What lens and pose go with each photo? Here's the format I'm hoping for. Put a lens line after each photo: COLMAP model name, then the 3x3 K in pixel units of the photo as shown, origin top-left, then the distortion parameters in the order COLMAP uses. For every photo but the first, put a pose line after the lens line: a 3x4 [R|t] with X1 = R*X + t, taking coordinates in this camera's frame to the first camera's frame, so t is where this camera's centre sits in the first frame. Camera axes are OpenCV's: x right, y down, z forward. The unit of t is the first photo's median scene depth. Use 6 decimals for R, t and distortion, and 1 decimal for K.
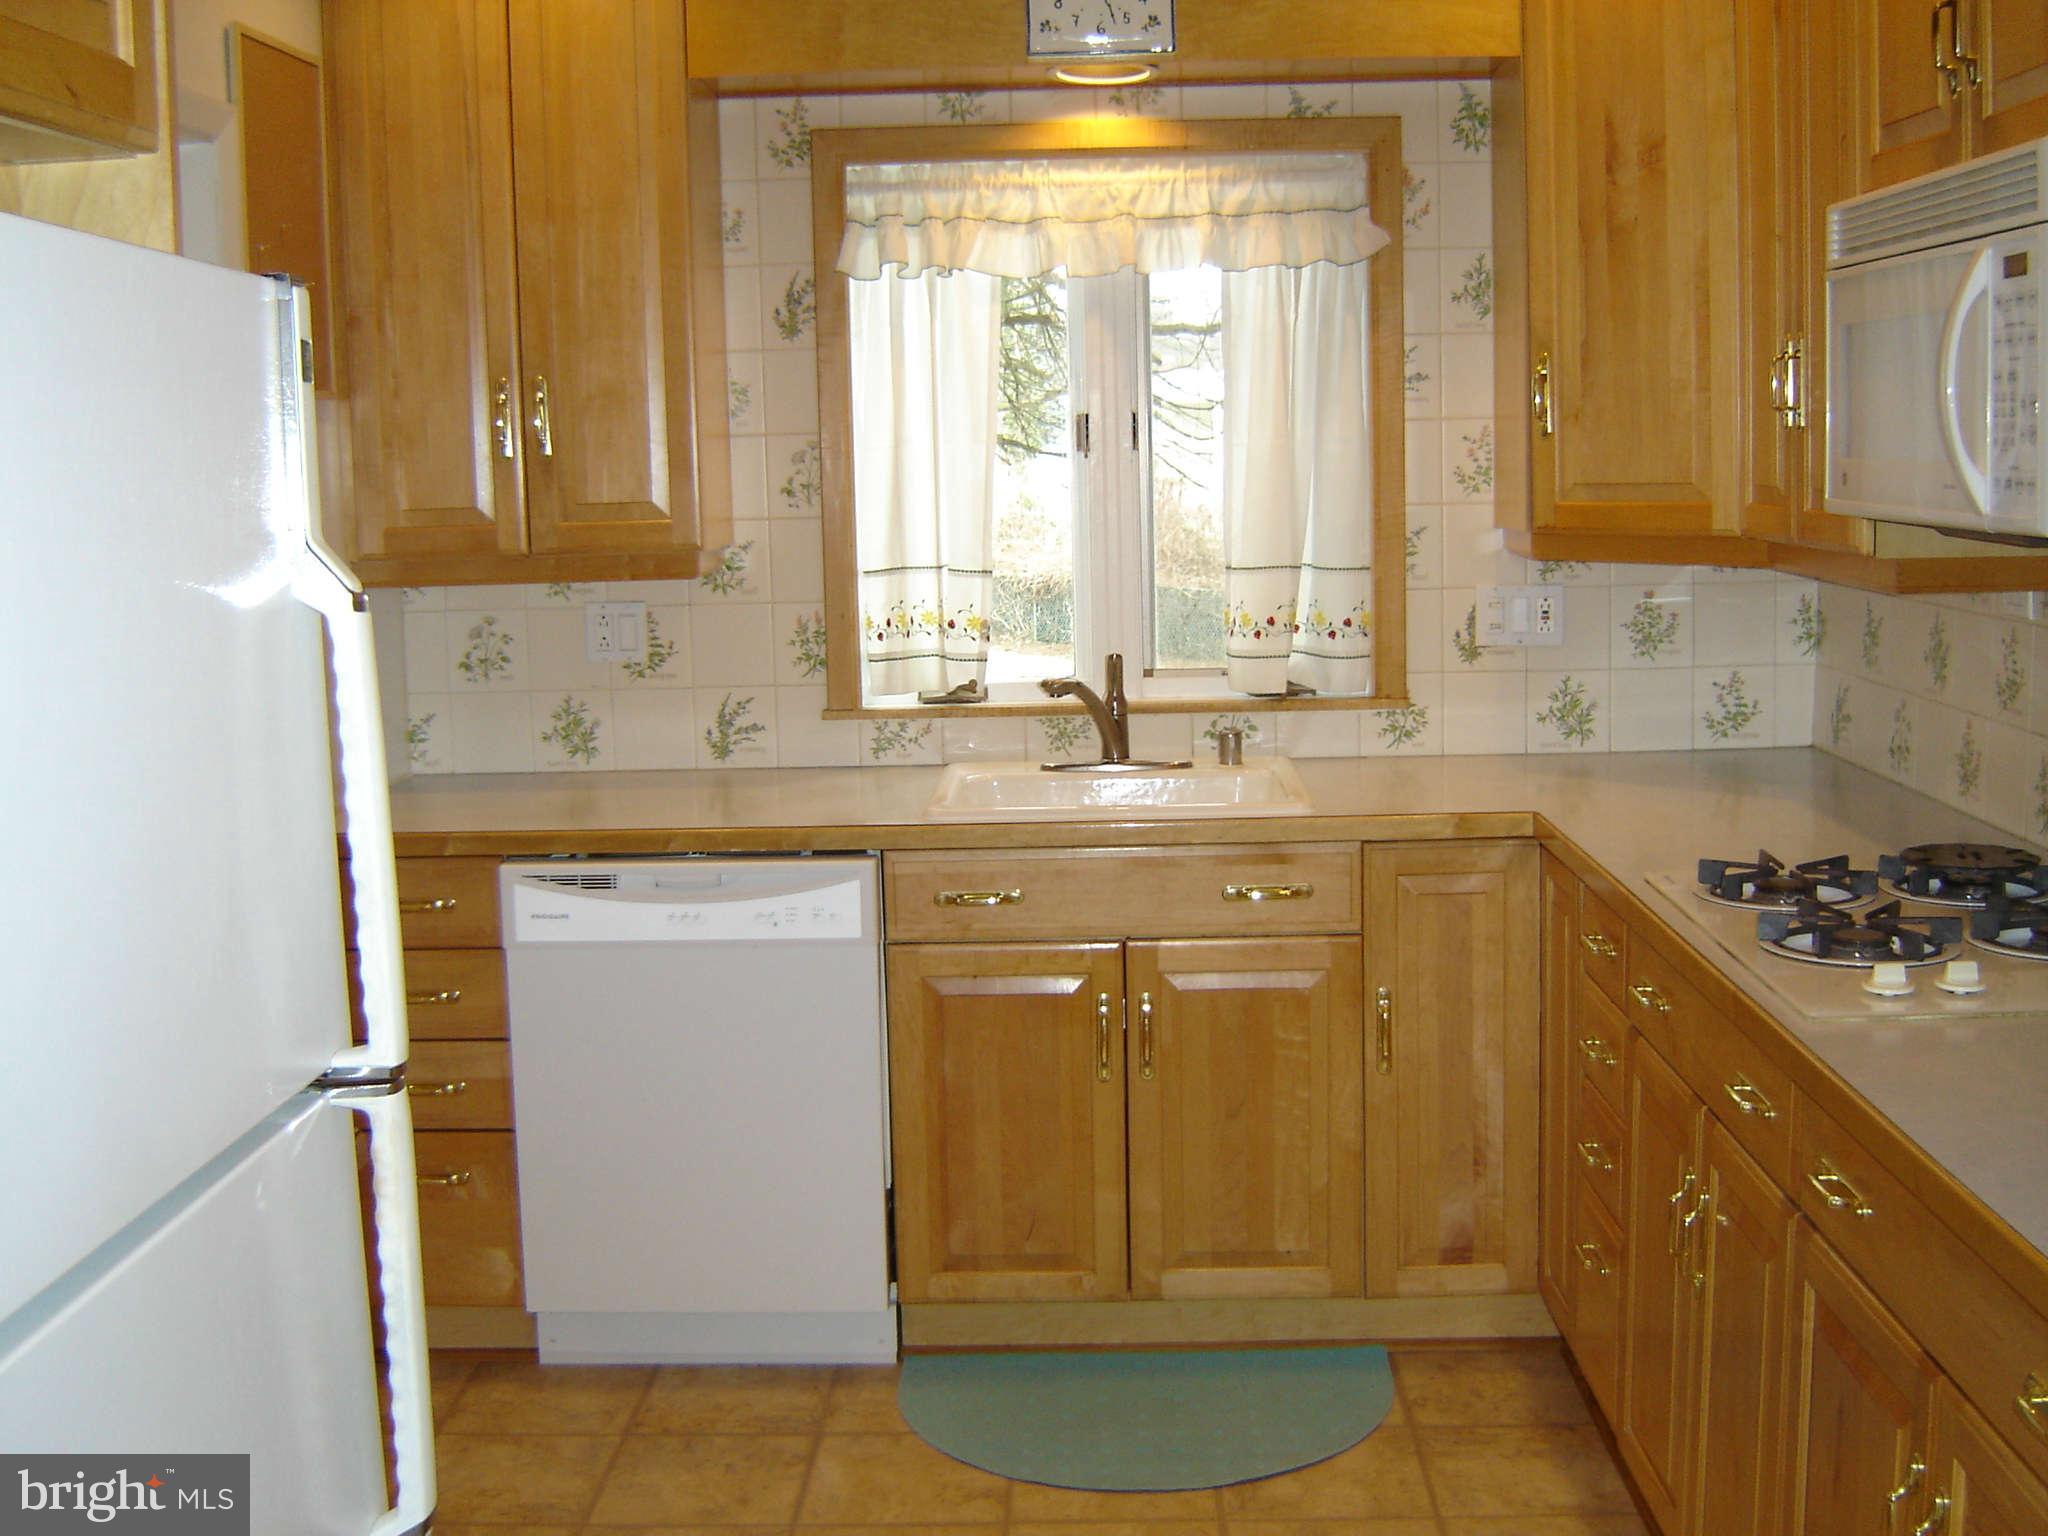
lens RADIAL K [[2275.3, 0, 1026.2], [0, 2275.3, 752.1], [0, 0, 1]] dist [-0.140762, 0.000000]
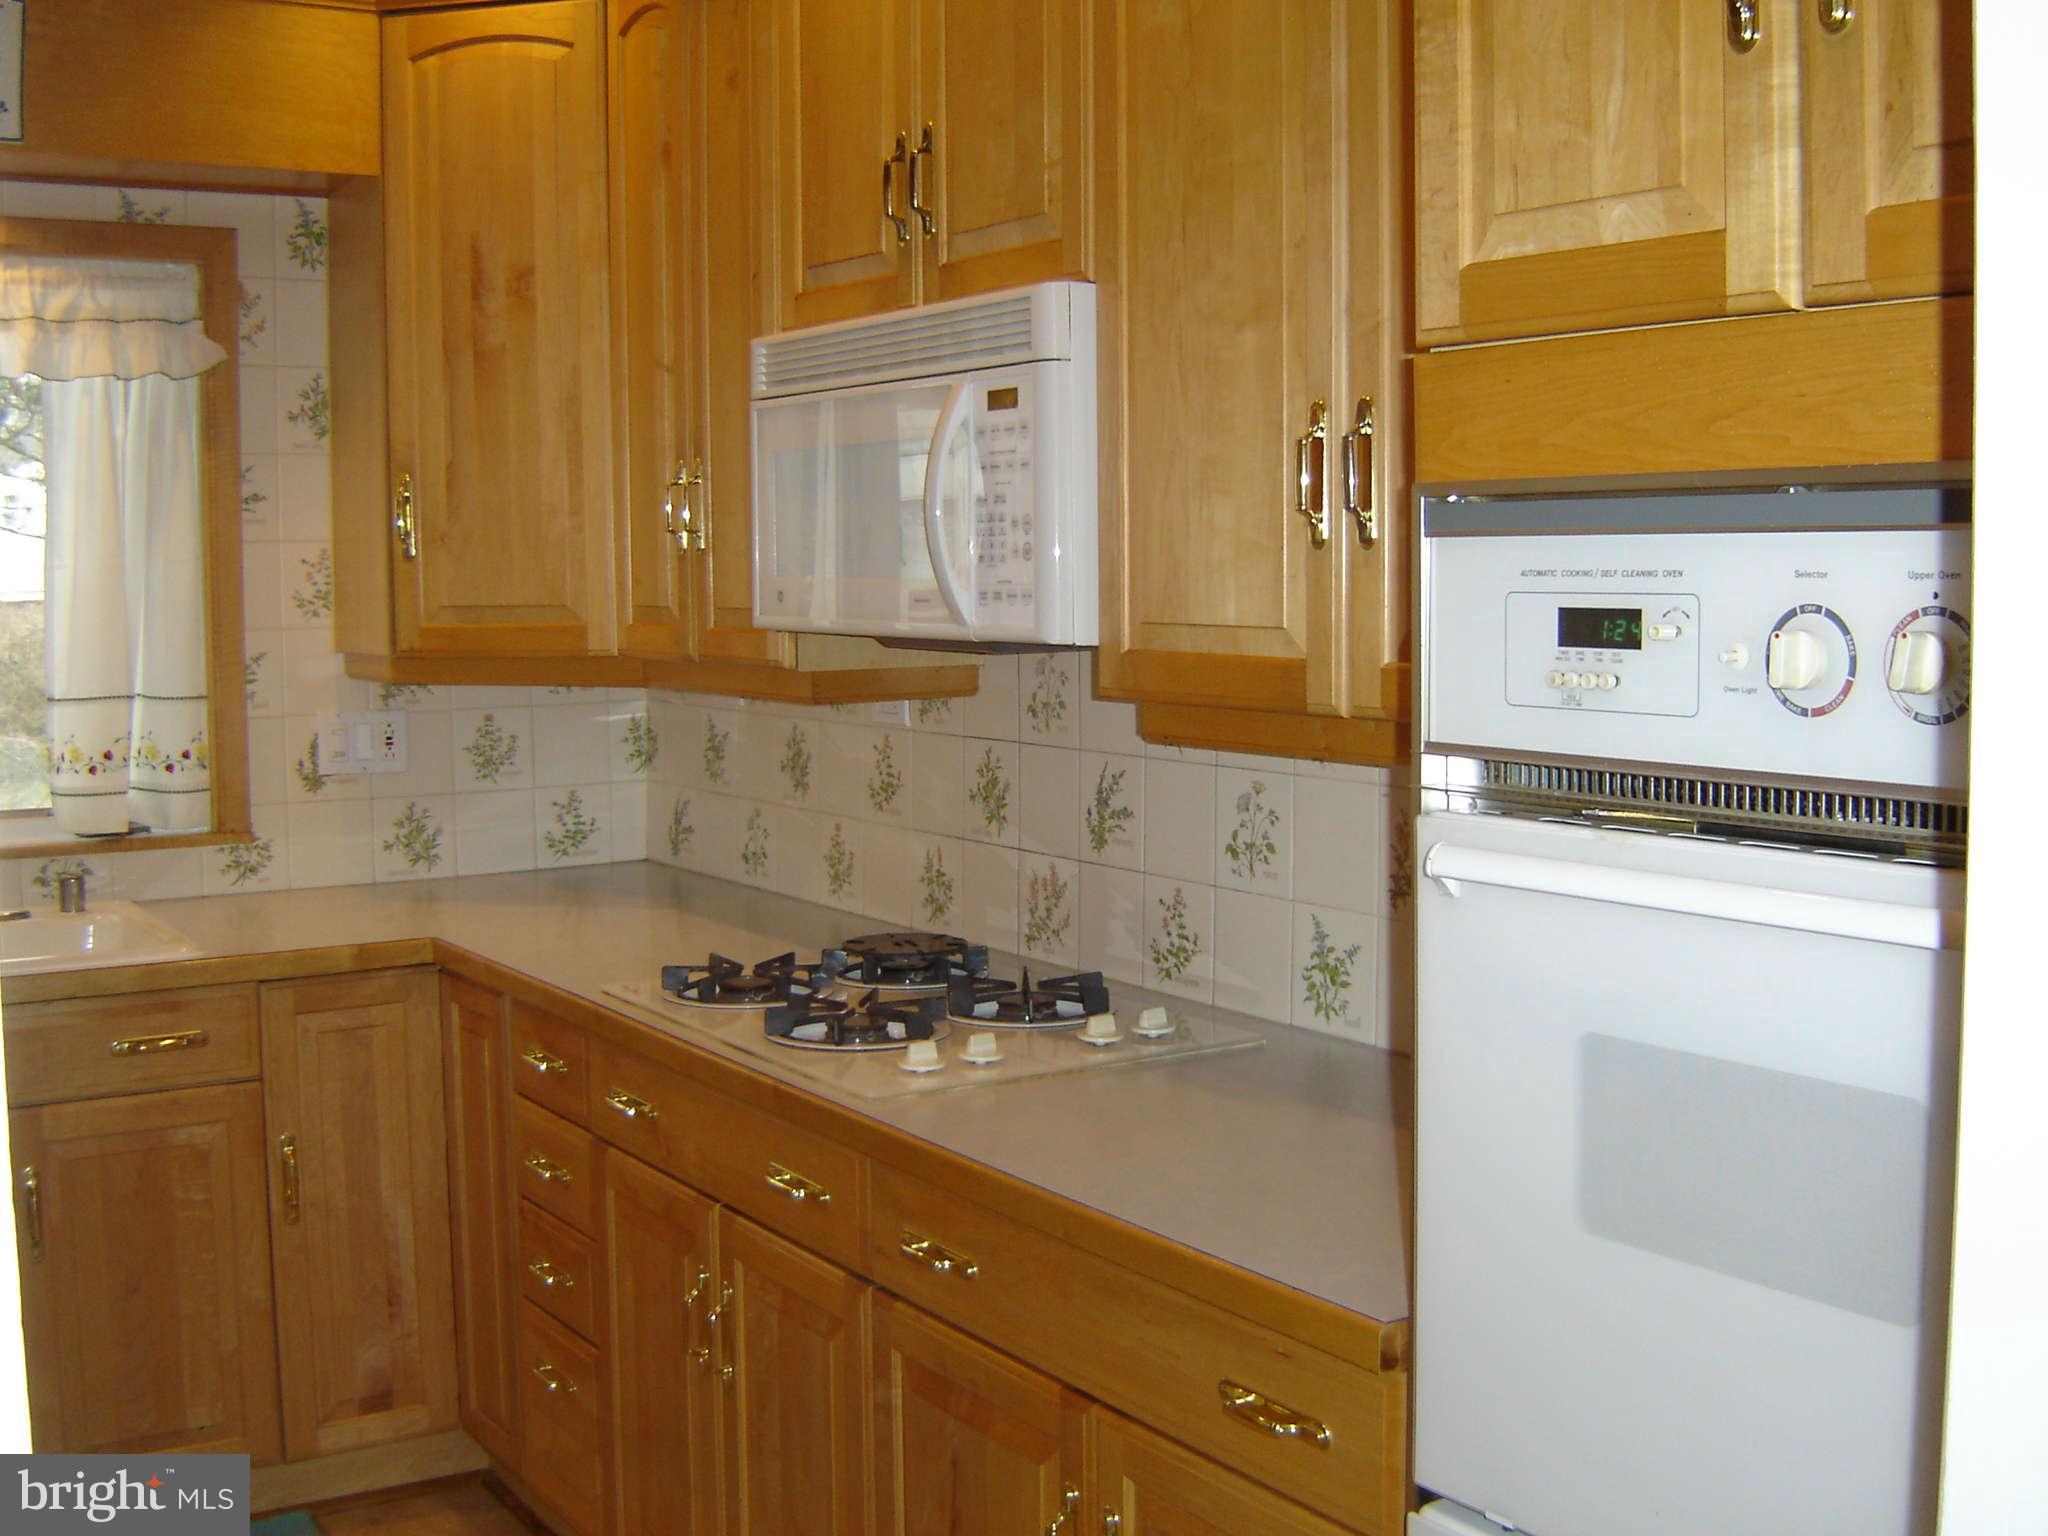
lens RADIAL K [[2275.3, 0, 1027.5], [0, 2275.3, 750.9], [0, 0, 1]] dist [-0.140762, 0.000000]
pose [[0.813215, -0.027433, 0.581316, -0.127949], [0.063176, 0.997147, -0.041320, 0.002104], [-0.578524, 0.070327, 0.812628, 0.045204]]
